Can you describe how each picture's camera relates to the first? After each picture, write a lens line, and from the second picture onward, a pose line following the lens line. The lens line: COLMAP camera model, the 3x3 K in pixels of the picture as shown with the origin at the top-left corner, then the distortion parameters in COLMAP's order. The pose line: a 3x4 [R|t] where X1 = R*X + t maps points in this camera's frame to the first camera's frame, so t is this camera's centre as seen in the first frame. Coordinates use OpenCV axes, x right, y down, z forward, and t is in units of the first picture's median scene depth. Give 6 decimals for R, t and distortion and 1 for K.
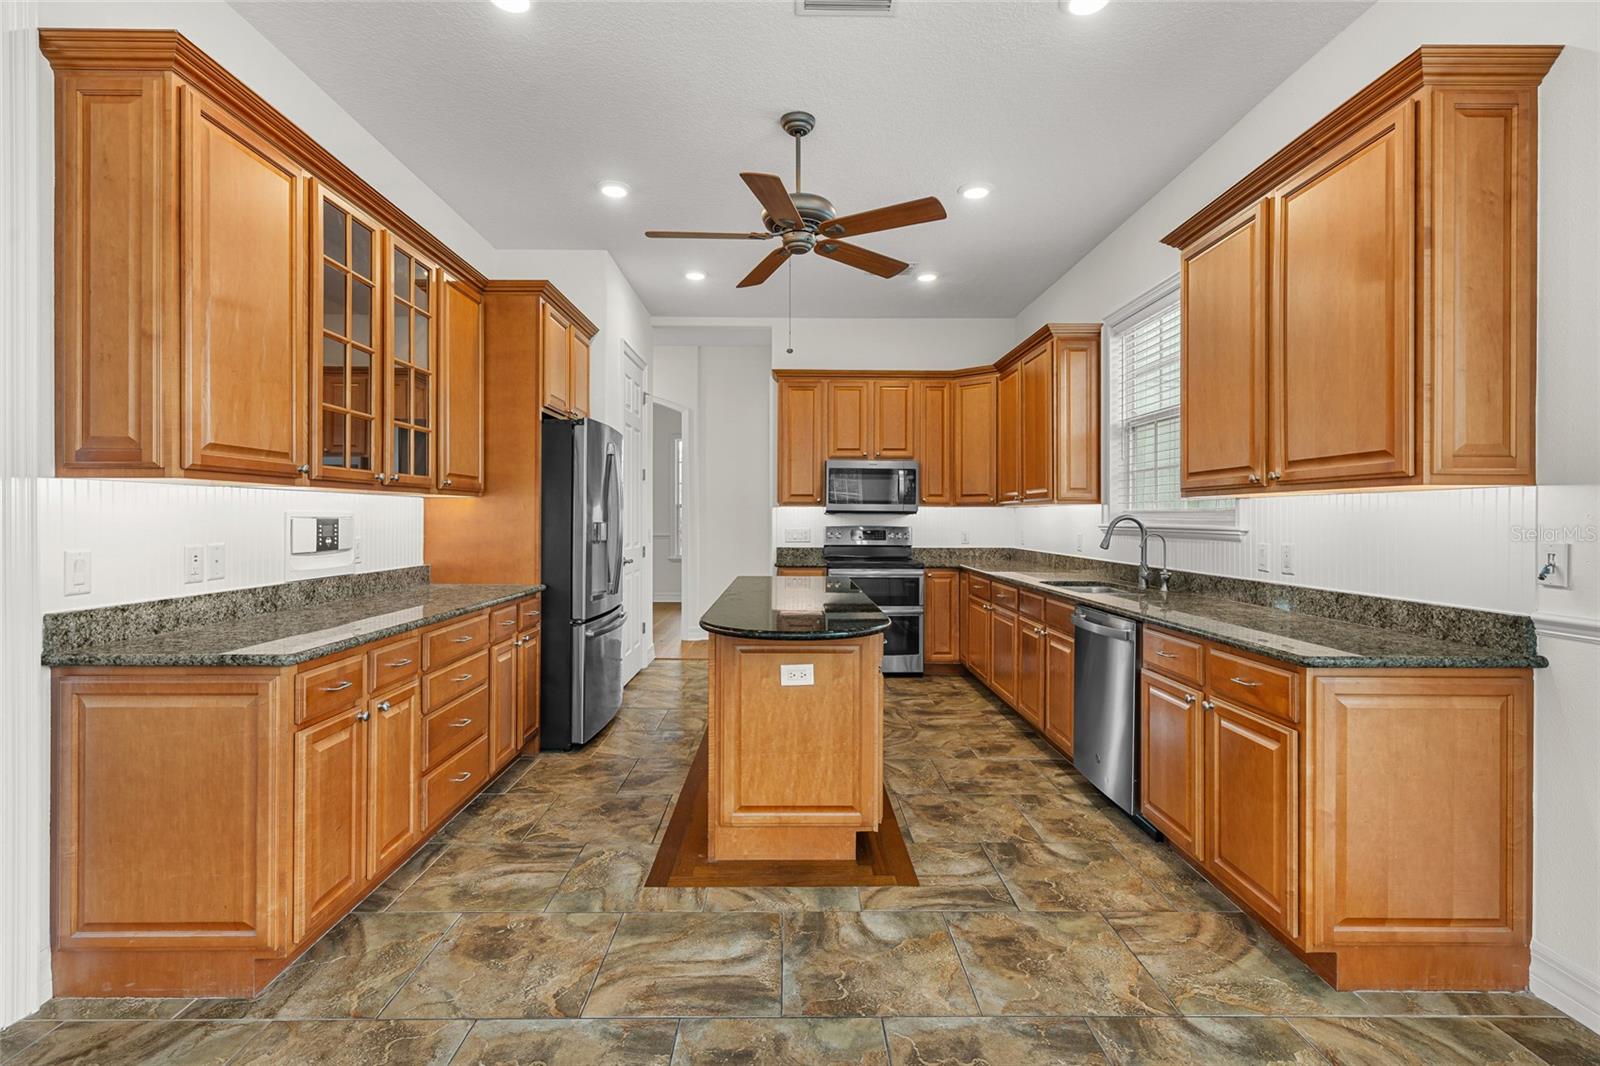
lens RADIAL K [[749.7, 0, 791.9], [0, 749.7, 517.8], [0, 0, 1]] dist [0.001061, 0.000991]
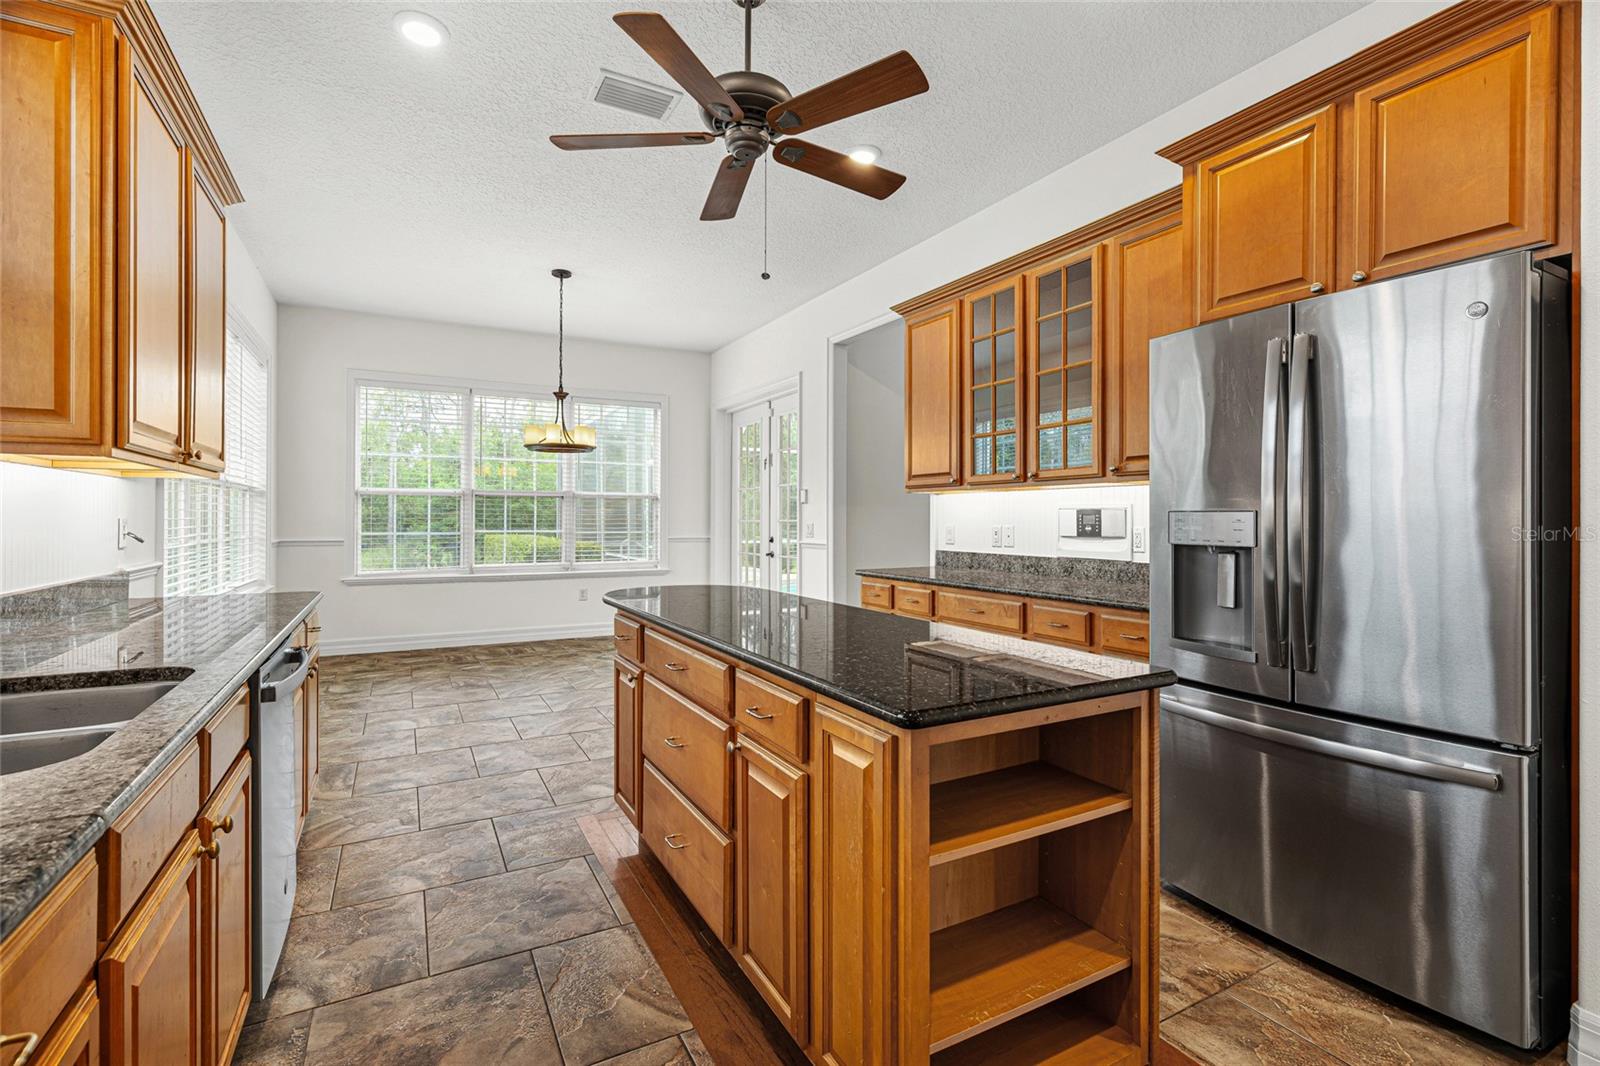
lens RADIAL K [[725.8, 0, 793.1], [0, 725.8, 522.6], [0, 0, 1]] dist [-0.000540, 0.000820]
pose [[-0.882173, -0.002616, -0.470918, 0.379735], [-0.005392, 0.999975, 0.004547, 0.021208], [0.470894, 0.006550, -0.882165, 2.026915]]
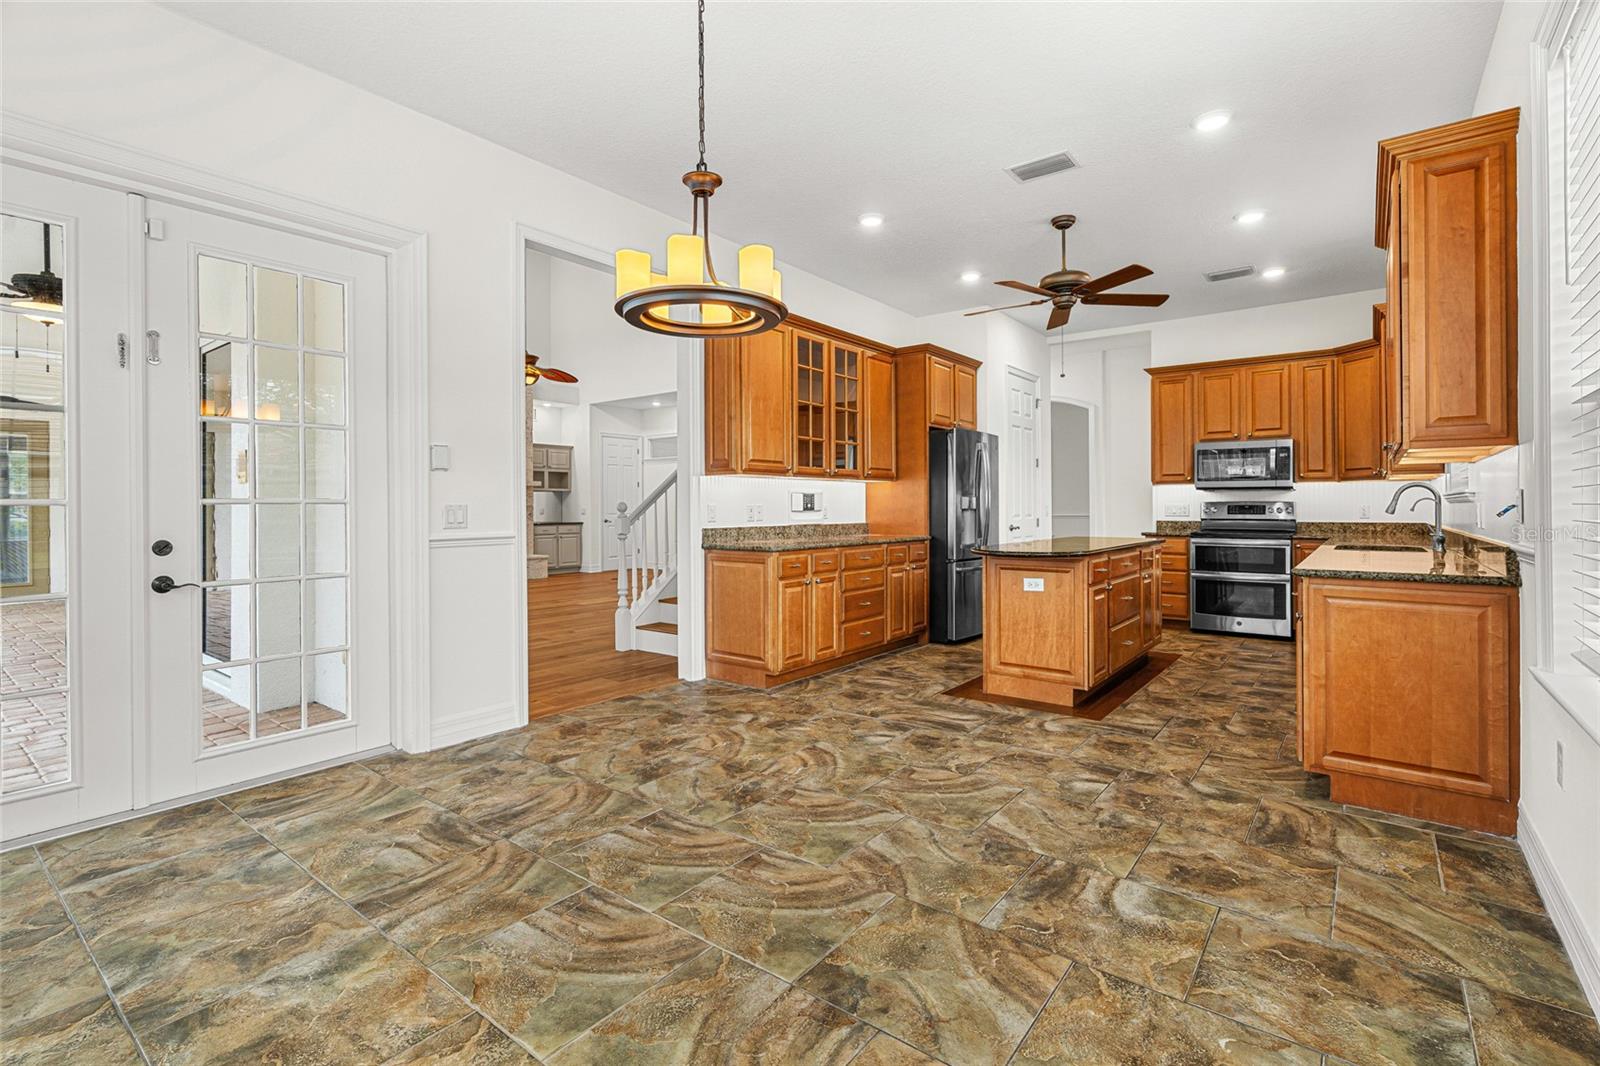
lens RADIAL K [[725.8, 0, 793.1], [0, 725.8, 522.6], [0, 0, 1]] dist [-0.000540, 0.000820]
pose [[0.781251, 0.009038, -0.624151, 0.574963], [0.004177, 0.999797, 0.019706, 0.042895], [0.624203, -0.018003, 0.781055, -0.537601]]
